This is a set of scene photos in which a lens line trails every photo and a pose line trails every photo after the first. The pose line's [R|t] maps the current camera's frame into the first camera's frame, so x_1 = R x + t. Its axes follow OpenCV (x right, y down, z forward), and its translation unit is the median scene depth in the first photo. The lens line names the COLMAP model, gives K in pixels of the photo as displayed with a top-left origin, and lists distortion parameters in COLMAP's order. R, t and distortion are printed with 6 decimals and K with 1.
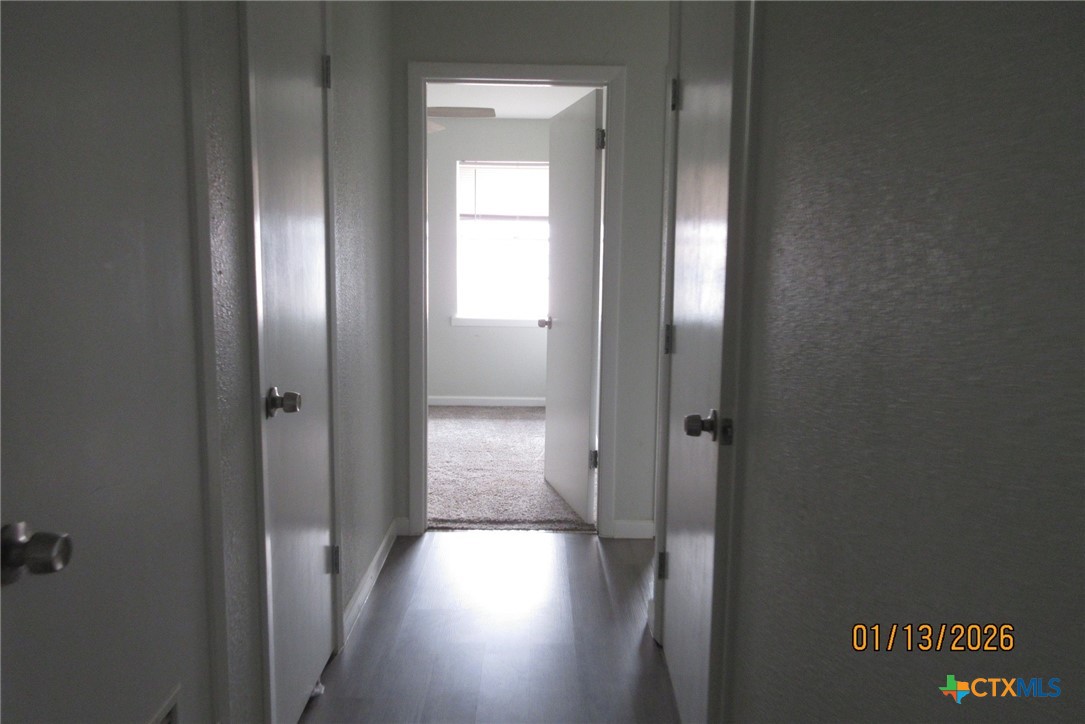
lens RADIAL K [[806.5, 0, 539.1], [0, 806.5, 358.3], [0, 0, 1]] dist [-0.003752, 0.009687]
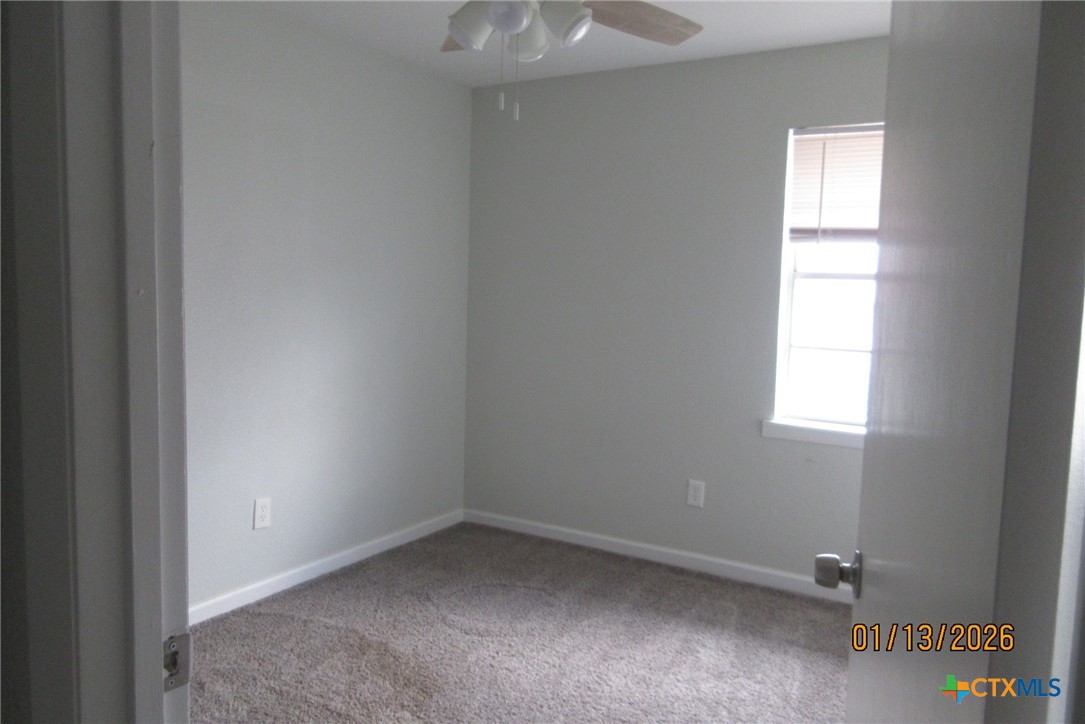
lens RADIAL K [[806.5, 0, 539.1], [0, 806.5, 358.3], [0, 0, 1]] dist [-0.003752, 0.009687]
pose [[0.851470, 0.059743, -0.520989, 0.042744], [-0.079748, 0.996686, -0.016043, -0.074293], [0.518304, 0.055208, 0.853412, 0.478848]]
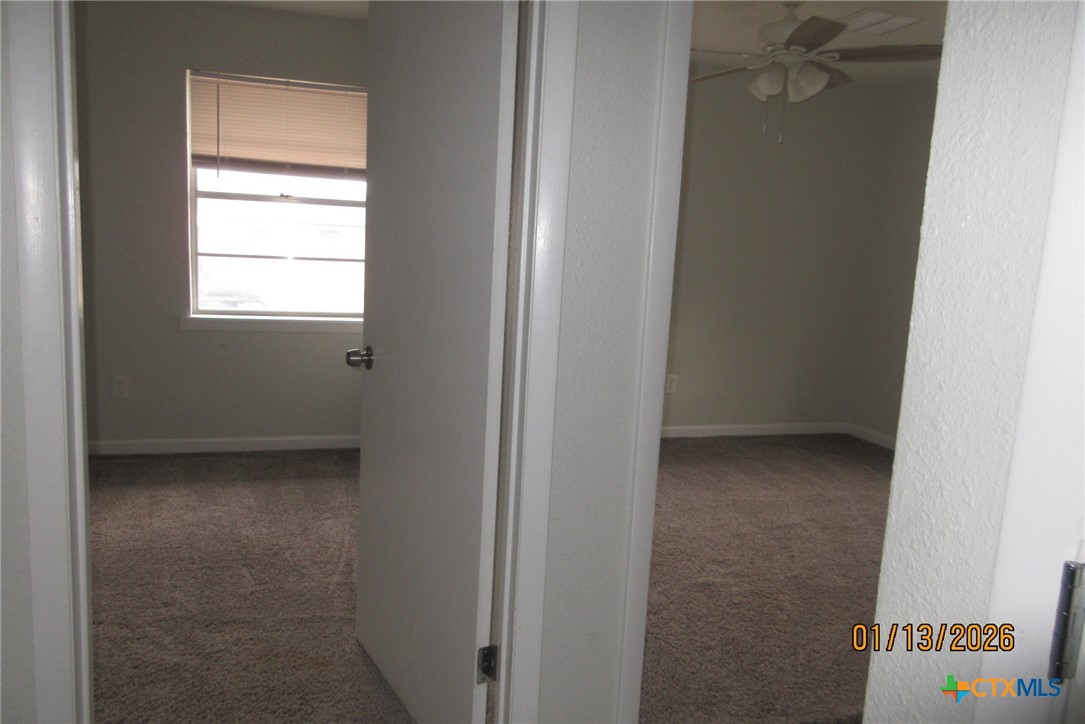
lens RADIAL K [[806.5, 0, 539.1], [0, 806.5, 358.3], [0, 0, 1]] dist [-0.003752, 0.009687]
pose [[0.956717, -0.005759, 0.290964, -0.023144], [-0.005055, 0.999325, 0.036400, -0.044083], [-0.290978, -0.036295, 0.956041, 0.315156]]
